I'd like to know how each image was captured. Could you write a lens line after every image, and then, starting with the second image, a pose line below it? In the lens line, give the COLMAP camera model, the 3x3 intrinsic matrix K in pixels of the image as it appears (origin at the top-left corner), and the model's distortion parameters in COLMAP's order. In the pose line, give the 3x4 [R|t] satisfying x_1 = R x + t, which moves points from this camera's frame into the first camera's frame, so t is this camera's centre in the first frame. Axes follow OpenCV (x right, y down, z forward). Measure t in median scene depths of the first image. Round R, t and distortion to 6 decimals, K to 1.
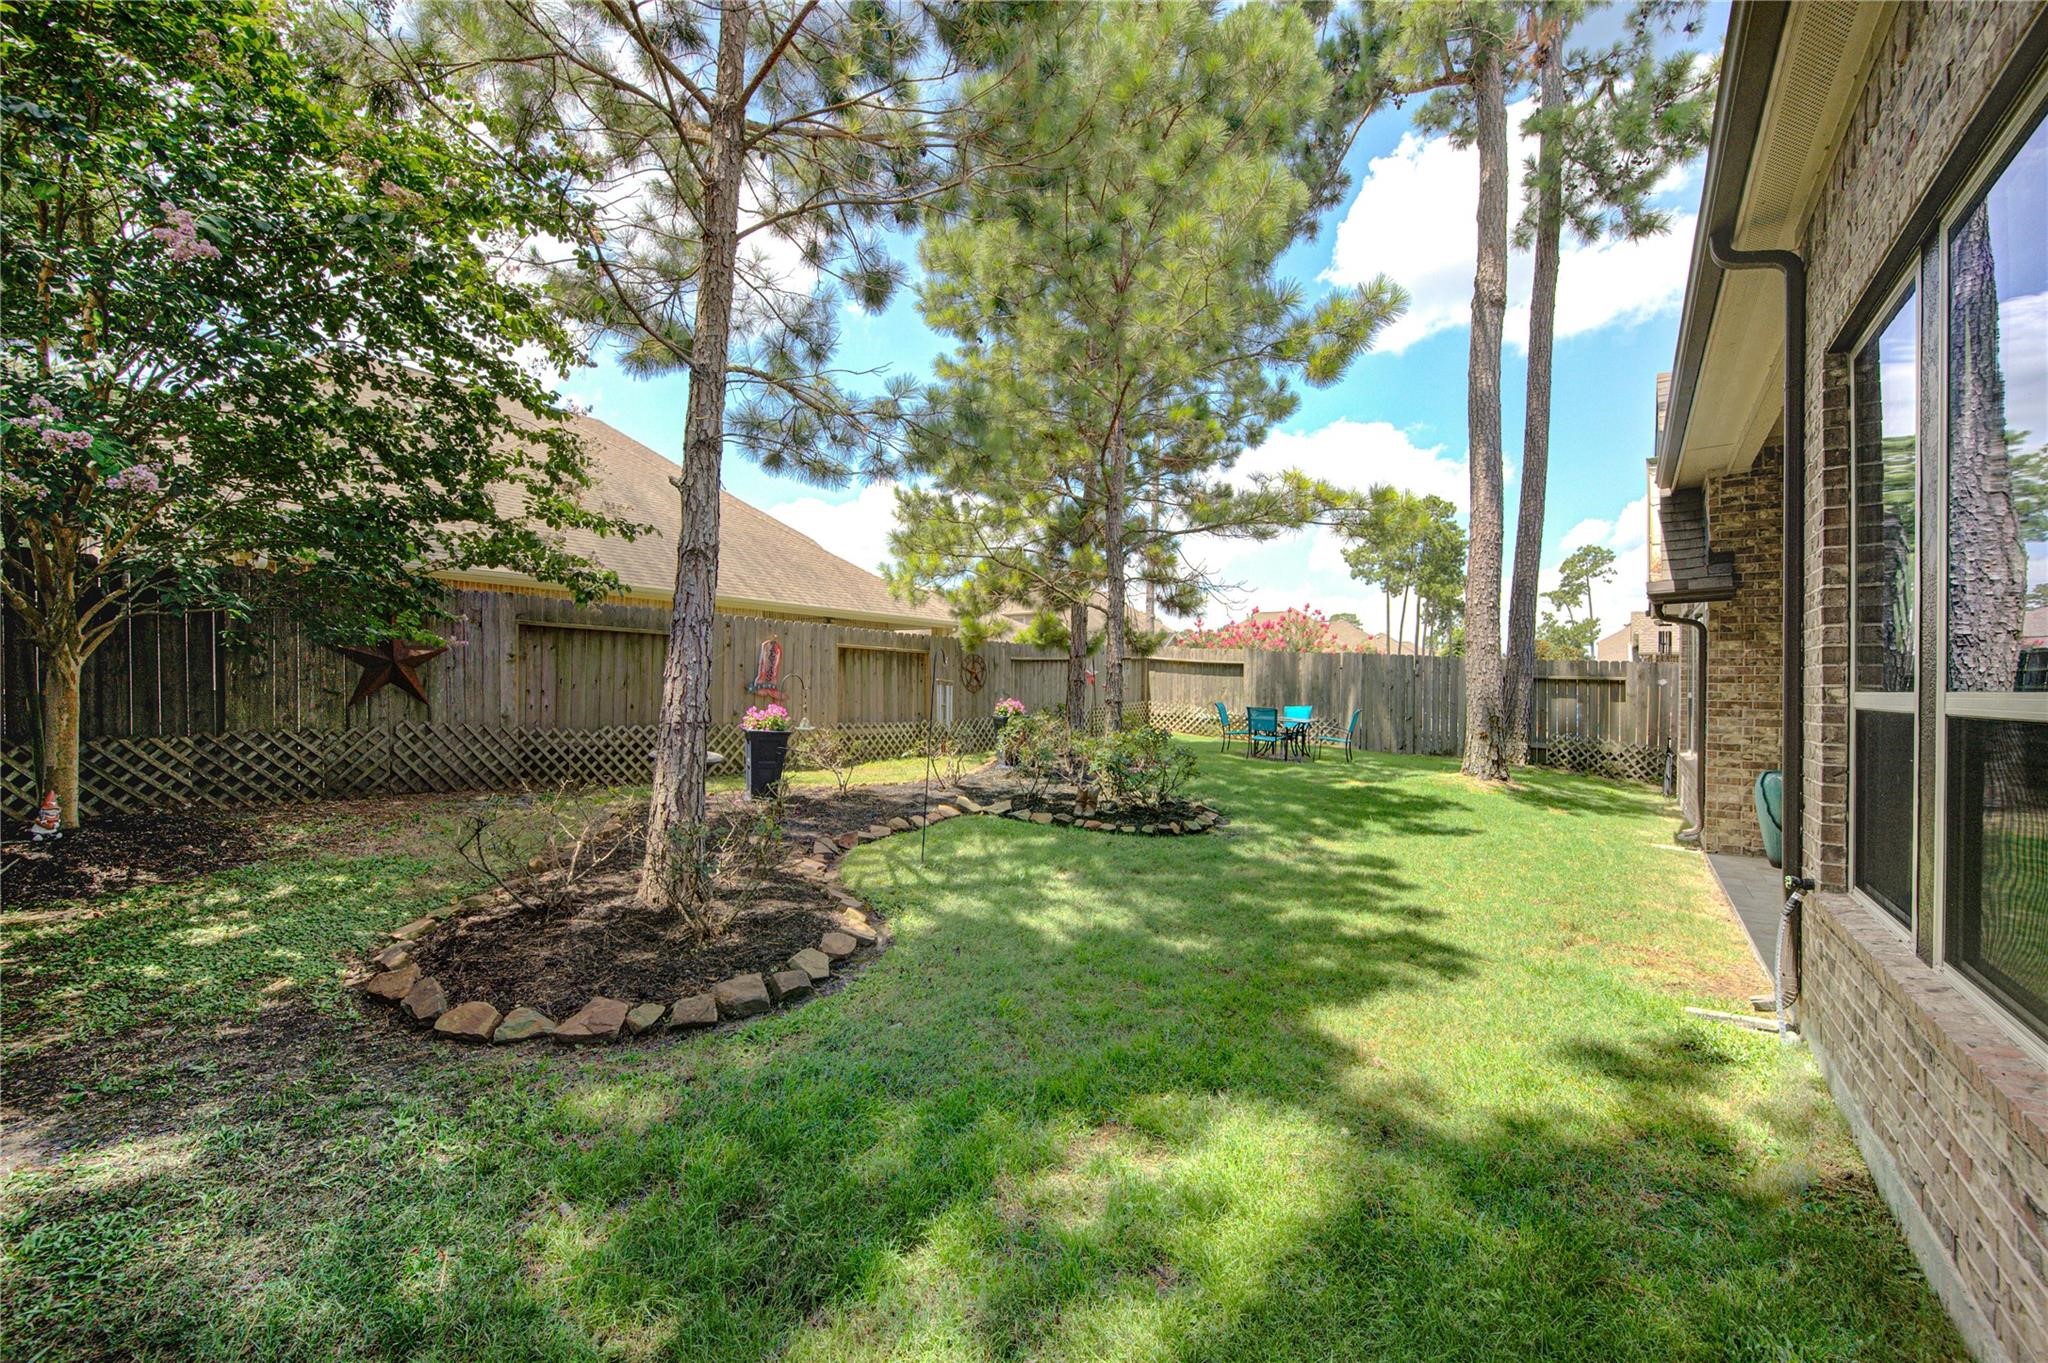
lens RADIAL K [[790.9, 0, 1025.1], [0, 790.9, 695.4], [0, 0, 1]] dist [-0.000724, -0.000044]
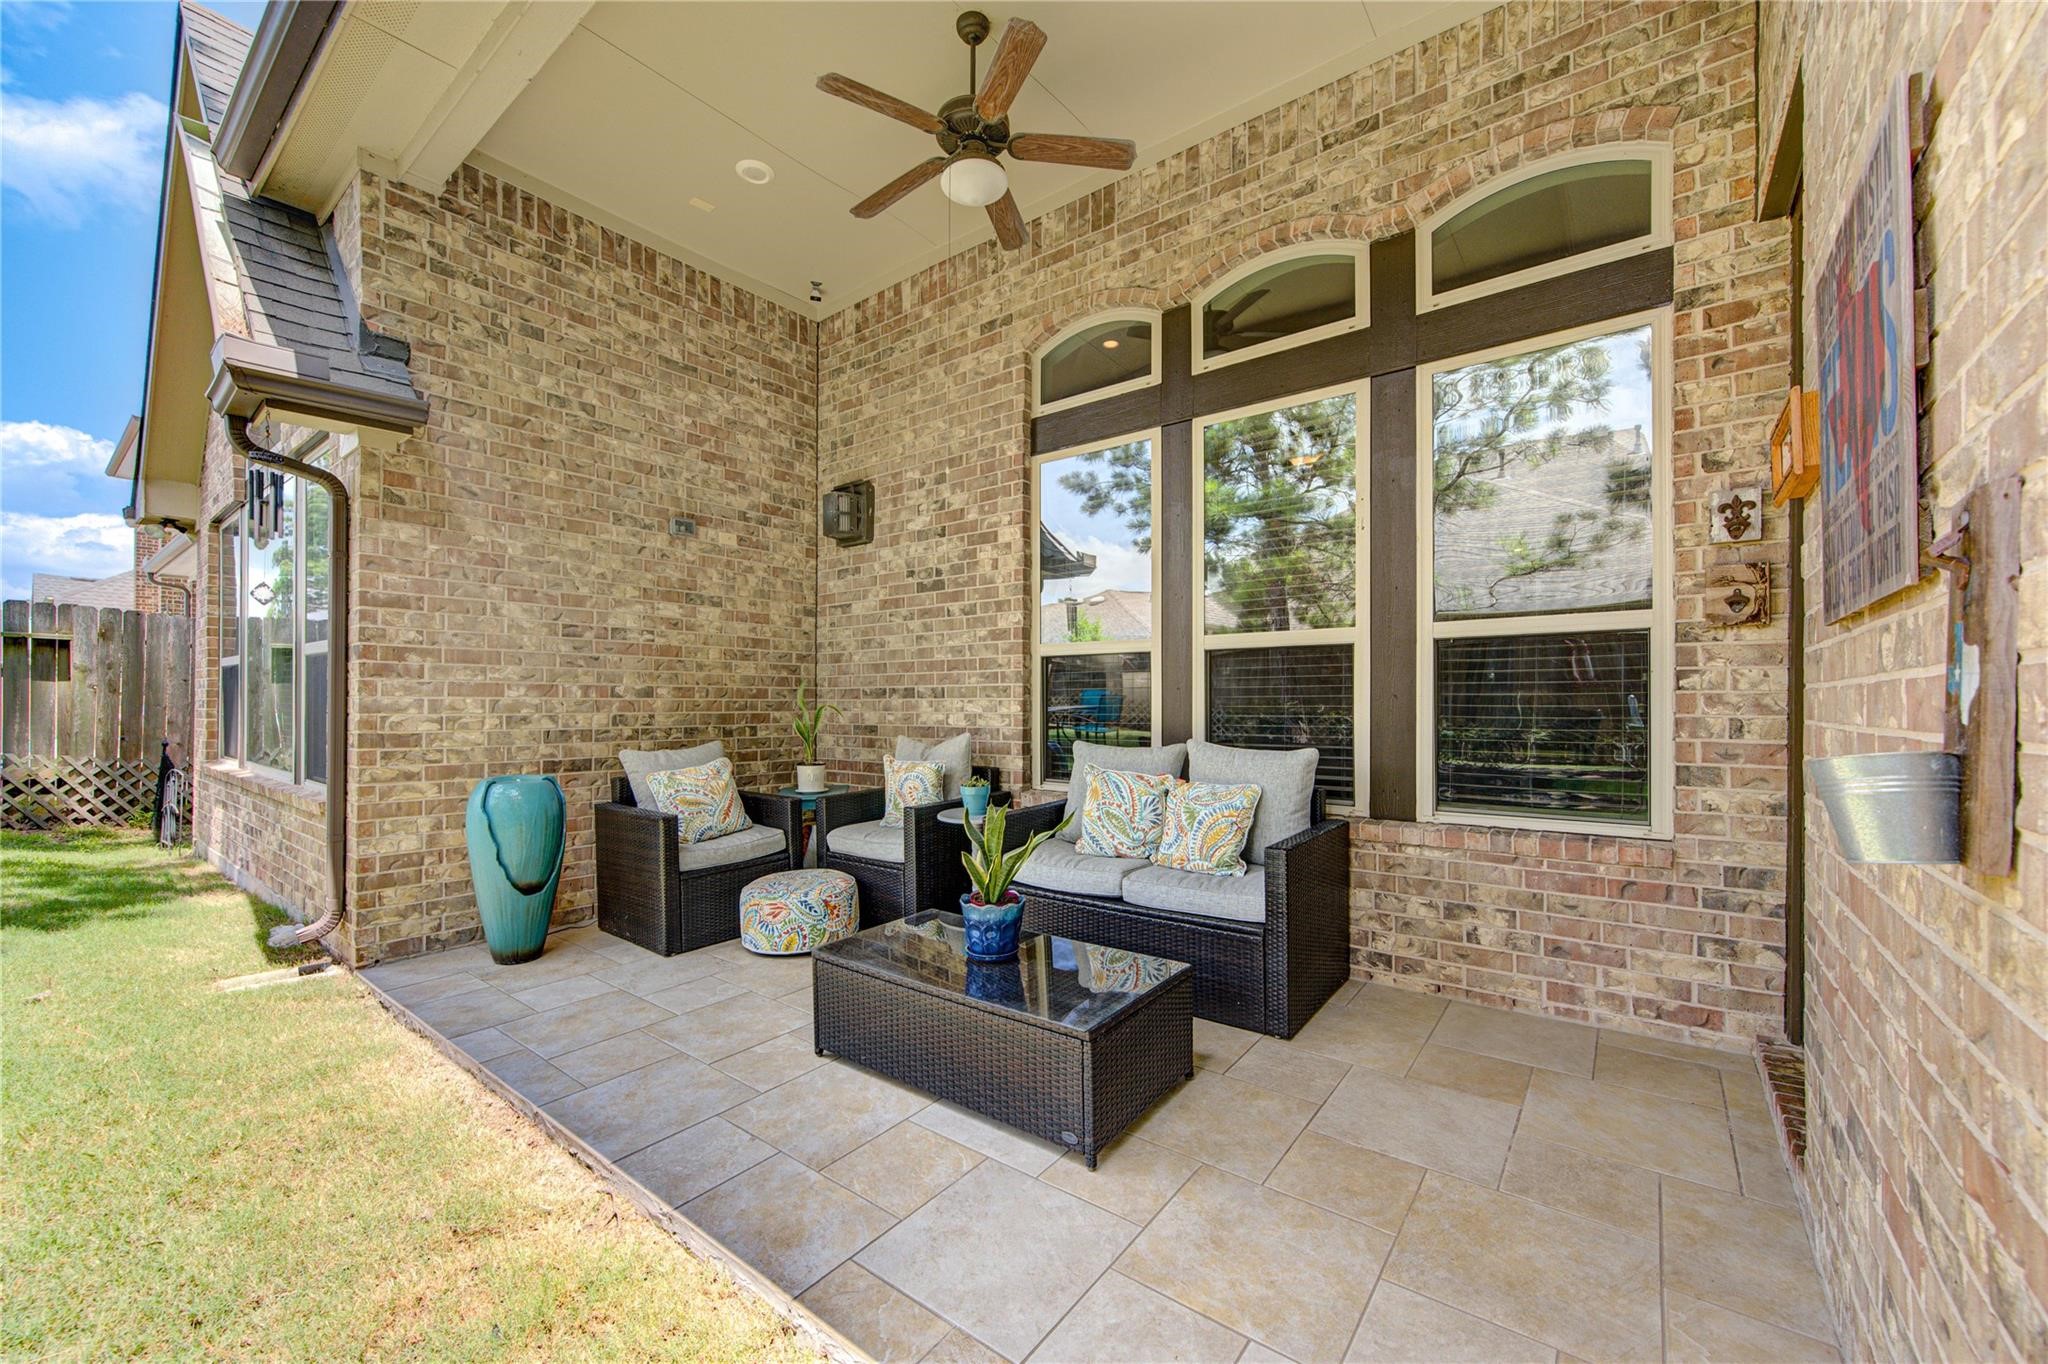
lens RADIAL K [[800.9, 0, 1022.2], [0, 800.9, 689.7], [0, 0, 1]] dist [0.001509, 0.000224]
pose [[0.018978, 0.005877, 0.999803, 0.399716], [0.010169, 0.999930, -0.006070, 0.040961], [-0.999768, 0.010282, 0.018917, 0.602247]]
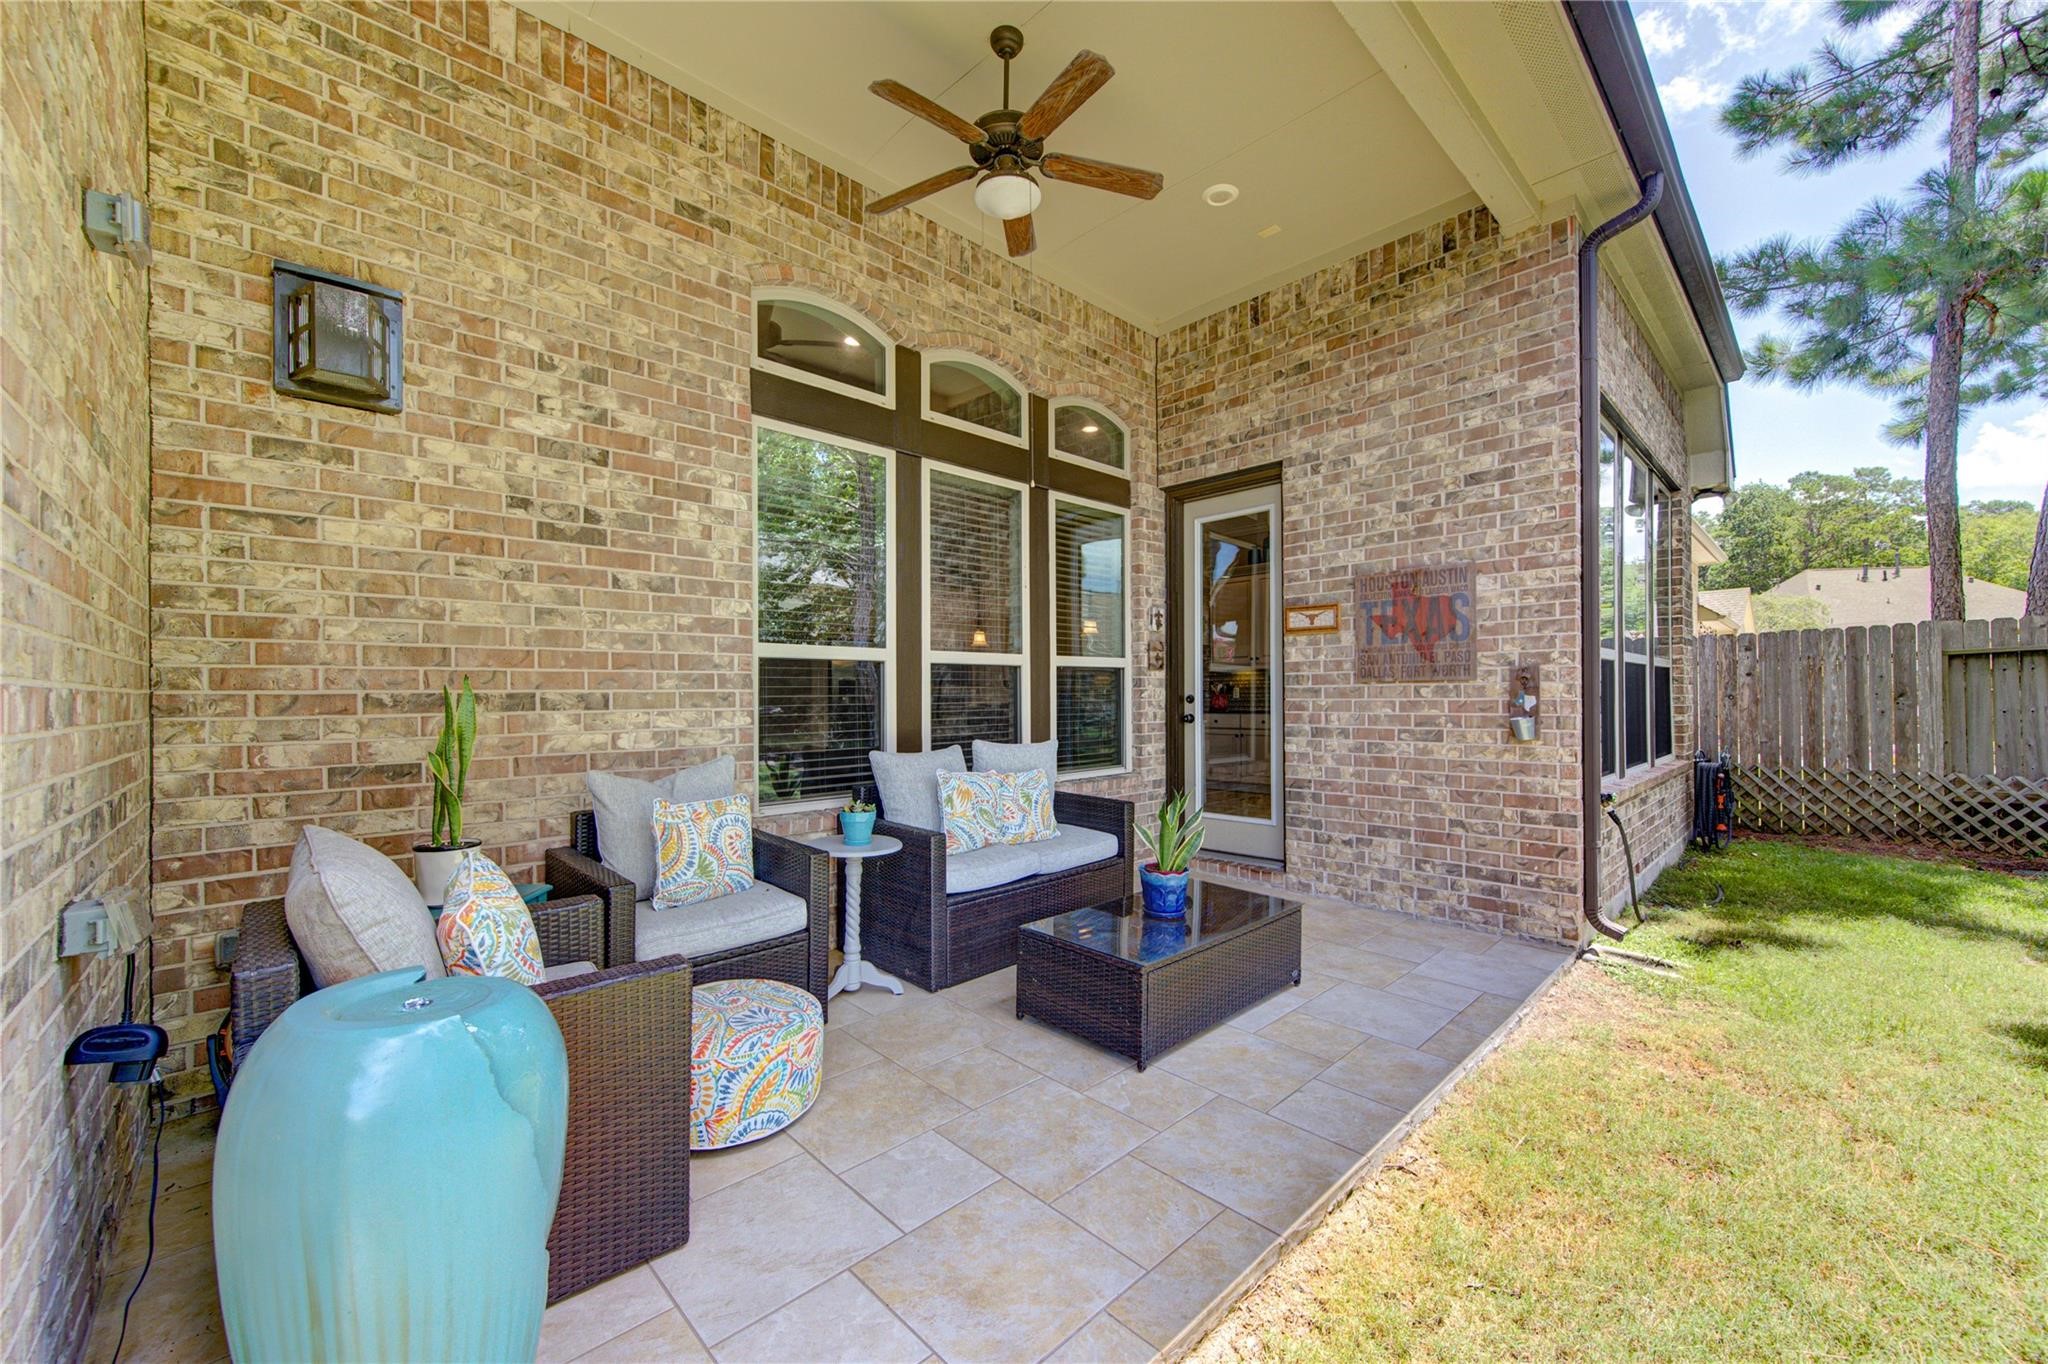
lens RADIAL K [[800.9, 0, 1024.4], [0, 800.9, 686.5], [0, 0, 1]] dist [0.001509, 0.000224]
pose [[-0.987435, 0.004275, 0.157965, 0.930624], [0.003369, 0.999976, -0.006007, 0.030839], [-0.157987, -0.005399, -0.987426, 1.291011]]
